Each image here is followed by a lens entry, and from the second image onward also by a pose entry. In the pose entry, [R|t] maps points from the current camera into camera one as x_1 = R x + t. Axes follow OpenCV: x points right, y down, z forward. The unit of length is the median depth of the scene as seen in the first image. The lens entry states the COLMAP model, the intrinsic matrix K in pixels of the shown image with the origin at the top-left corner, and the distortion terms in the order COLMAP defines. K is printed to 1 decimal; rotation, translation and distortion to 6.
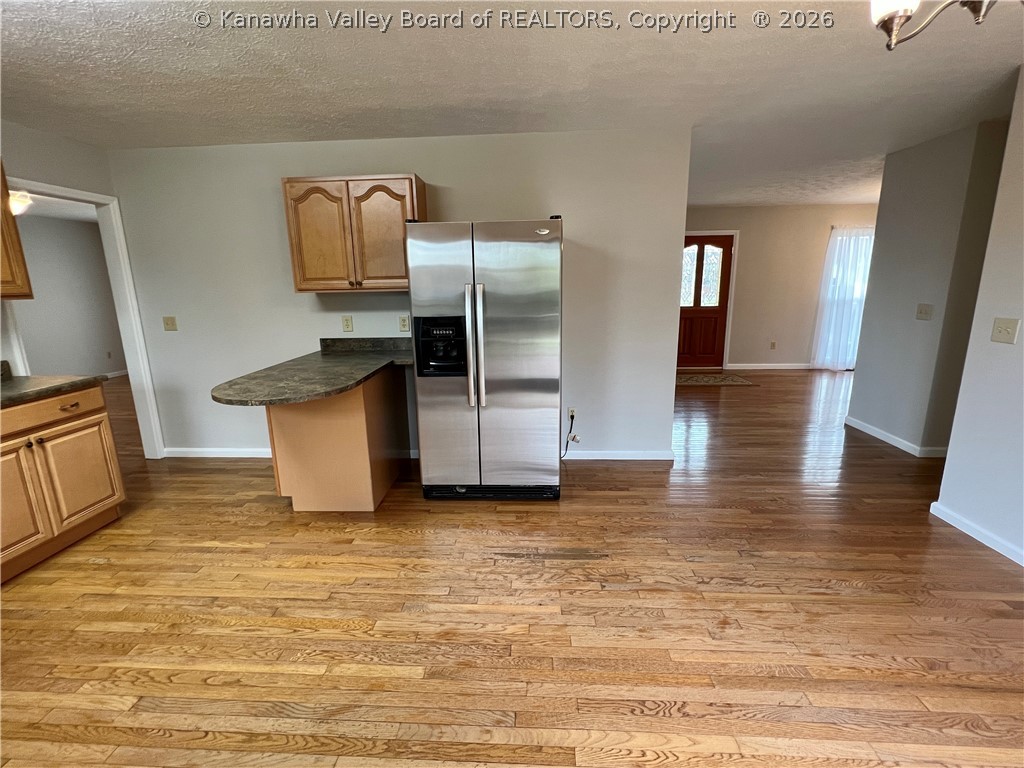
lens RADIAL K [[451.1, 0, 511.0], [0, 451.1, 380.4], [0, 0, 1]] dist [0.017525, -0.000044]
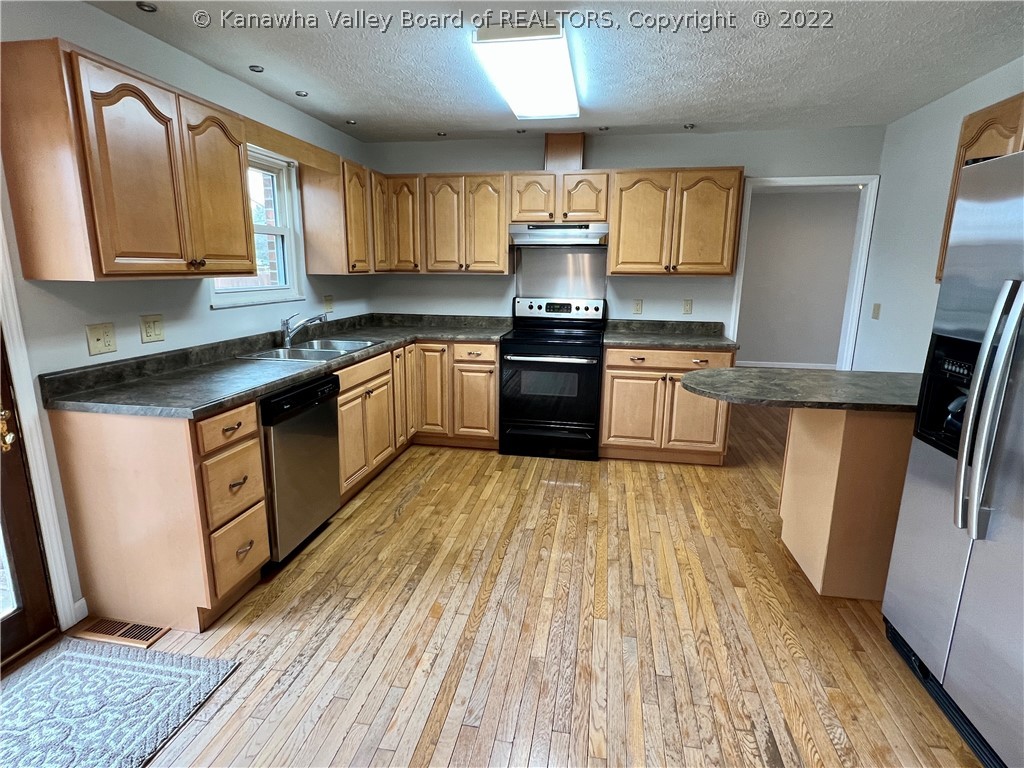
lens RADIAL K [[538.4, 0, 510.3], [0, 538.4, 385.7], [0, 0, 1]] dist [-0.003640, 0.001124]
pose [[-0.114228, 0.231763, -0.966042, 0.622277], [-0.218861, 0.942646, 0.252029, -0.156475], [0.969047, 0.240218, -0.056952, 0.655034]]
